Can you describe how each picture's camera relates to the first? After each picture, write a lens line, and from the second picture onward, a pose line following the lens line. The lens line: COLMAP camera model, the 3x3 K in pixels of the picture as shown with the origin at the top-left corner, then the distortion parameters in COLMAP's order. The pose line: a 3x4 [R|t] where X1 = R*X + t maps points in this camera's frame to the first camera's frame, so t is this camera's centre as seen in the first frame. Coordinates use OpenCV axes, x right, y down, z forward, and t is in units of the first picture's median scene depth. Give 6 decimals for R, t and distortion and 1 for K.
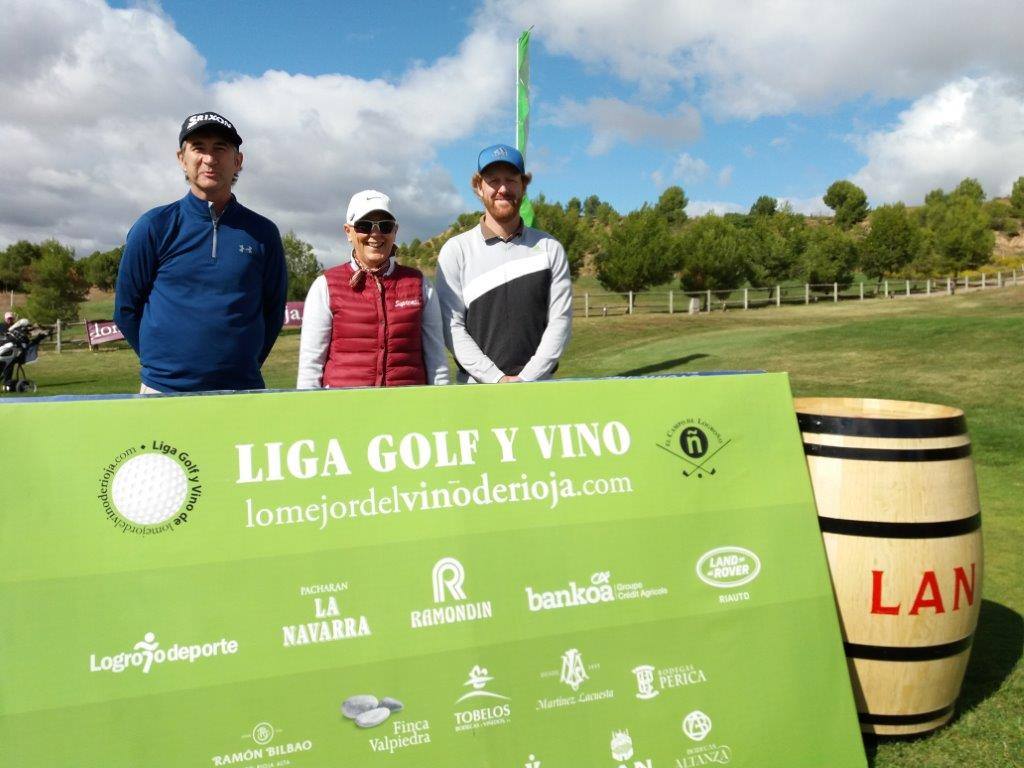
lens RADIAL K [[870.1, 0, 514.3], [0, 870.1, 366.3], [0, 0, 1]] dist [0.071346, -0.160113]
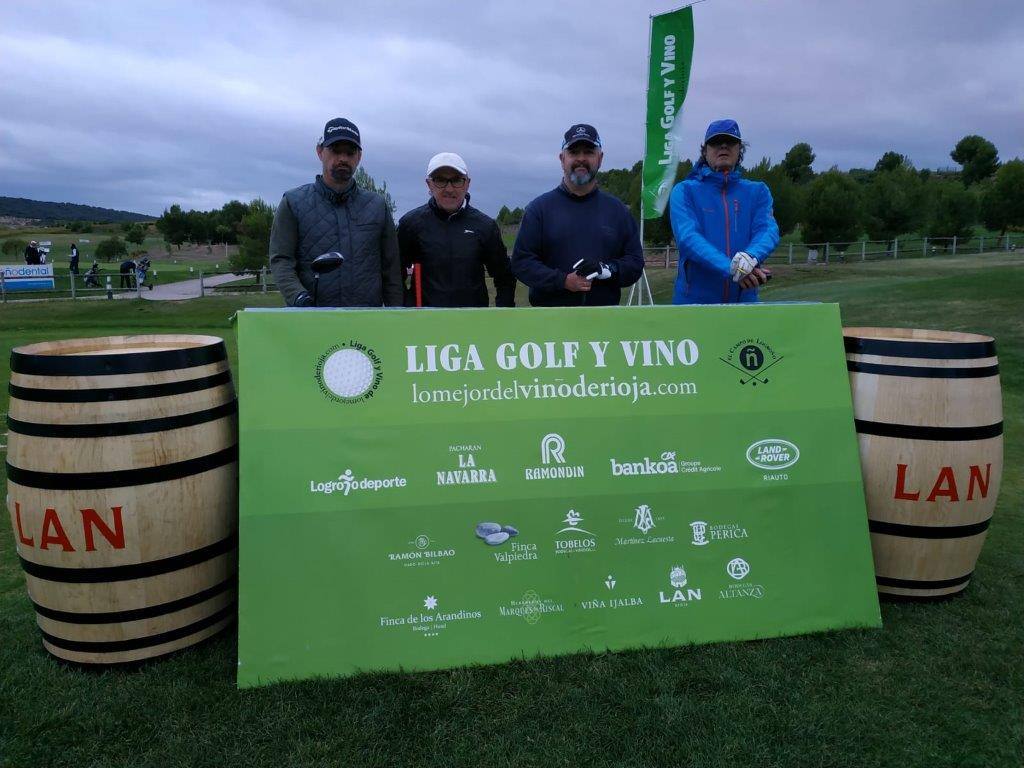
lens RADIAL K [[768.5, 0, 506.5], [0, 768.5, 380.6], [0, 0, 1]] dist [0.057605, -0.095770]
pose [[0.984498, 0.033339, -0.172196, 0.048598], [-0.017882, 0.995731, 0.090550, 0.025683], [0.174479, -0.086067, 0.980892, -0.162282]]
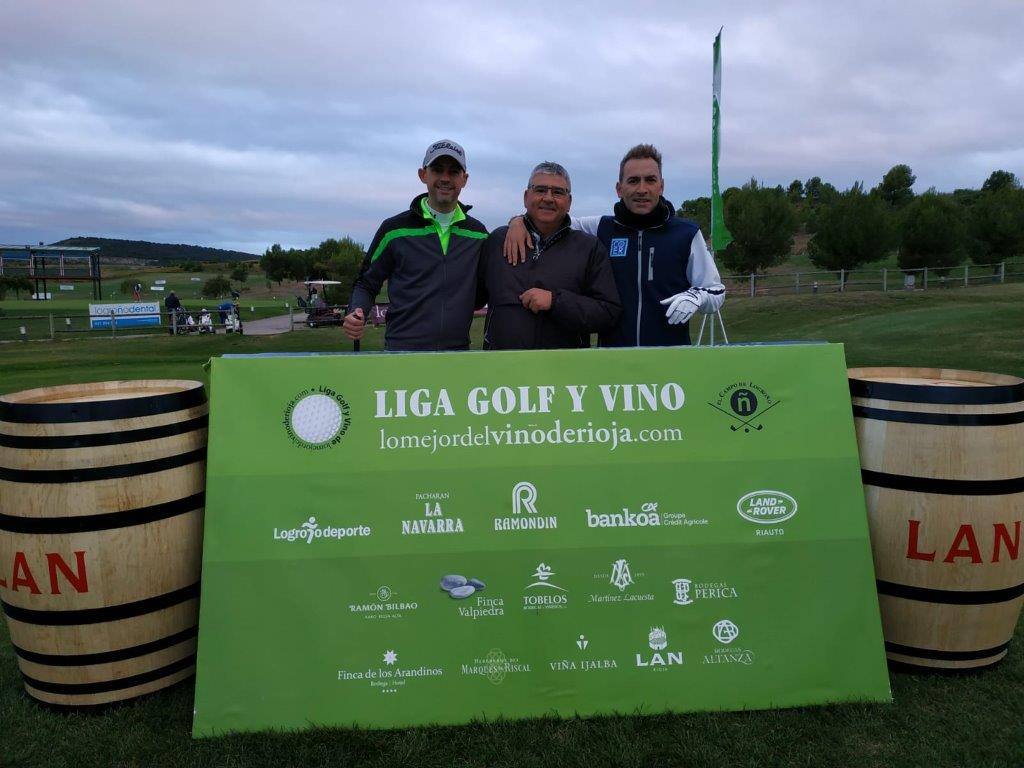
lens RADIAL K [[768.1, 0, 504.1], [0, 768.1, 378.4], [0, 0, 1]] dist [0.044985, -0.070572]
pose [[0.956301, 0.023214, -0.291460, 0.196303], [-0.008764, 0.998671, 0.050784, 0.005597], [0.292252, -0.046011, 0.955234, -0.090882]]
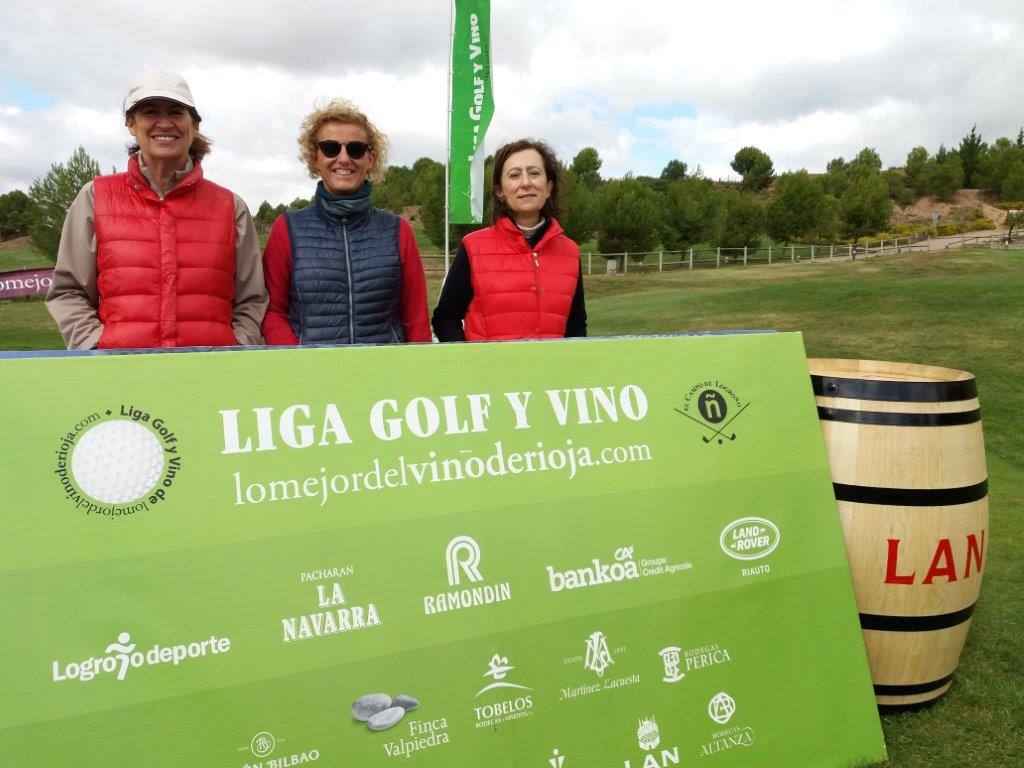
lens RADIAL K [[865.8, 0, 523.7], [0, 865.8, 363.2], [0, 0, 1]] dist [0.093882, -0.190109]
pose [[0.993143, 0.007018, 0.116697, -0.102859], [-0.012185, 0.998974, 0.043625, 0.003083], [-0.116271, -0.044748, 0.992209, 0.101307]]
